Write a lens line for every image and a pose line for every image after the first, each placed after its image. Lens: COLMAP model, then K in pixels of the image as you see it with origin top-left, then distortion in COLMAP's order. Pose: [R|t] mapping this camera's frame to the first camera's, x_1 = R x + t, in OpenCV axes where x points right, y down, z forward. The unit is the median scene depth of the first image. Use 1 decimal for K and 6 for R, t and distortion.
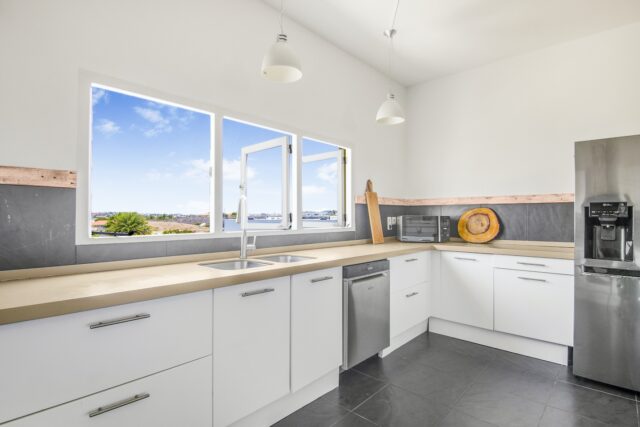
lens RADIAL K [[328.8, 0, 319.2], [0, 328.8, 213.7], [0, 0, 1]] dist [0.000412, -0.007455]
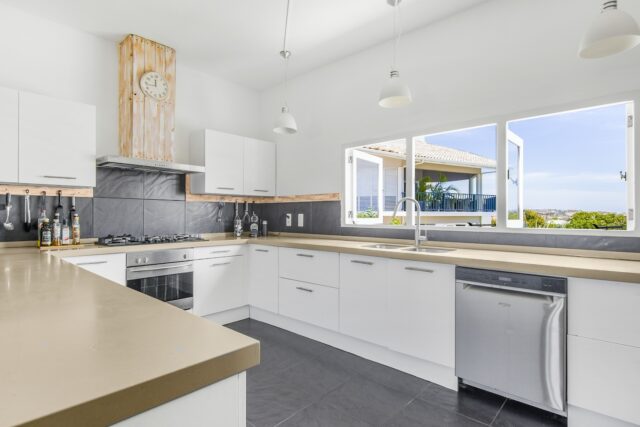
lens RADIAL K [[328.8, 0, 319.1], [0, 328.8, 214.8], [0, 0, 1]] dist [0.000412, -0.007455]
pose [[0.016957, 0.001658, -0.999855, 1.041775], [0.003237, 0.999993, 0.001713, 0.008507], [0.999851, -0.003266, 0.016952, 0.593177]]
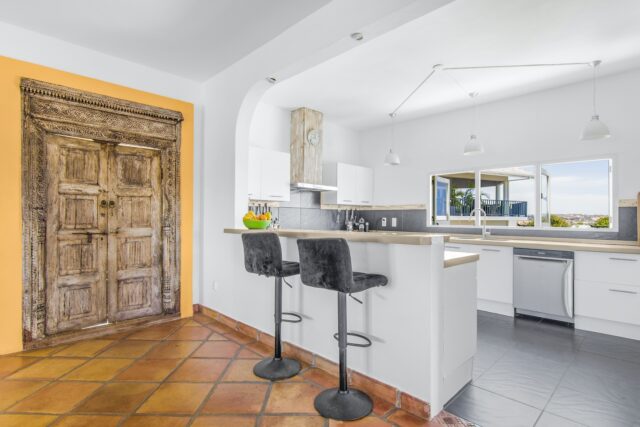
lens RADIAL K [[328.8, 0, 320.4], [0, 328.8, 214.9], [0, 0, 1]] dist [0.000412, -0.007455]
pose [[-0.032144, -0.007514, -0.999455, 1.890463], [-0.003373, 0.999967, -0.007409, 0.004073], [0.999478, 0.003133, -0.032168, 0.025651]]
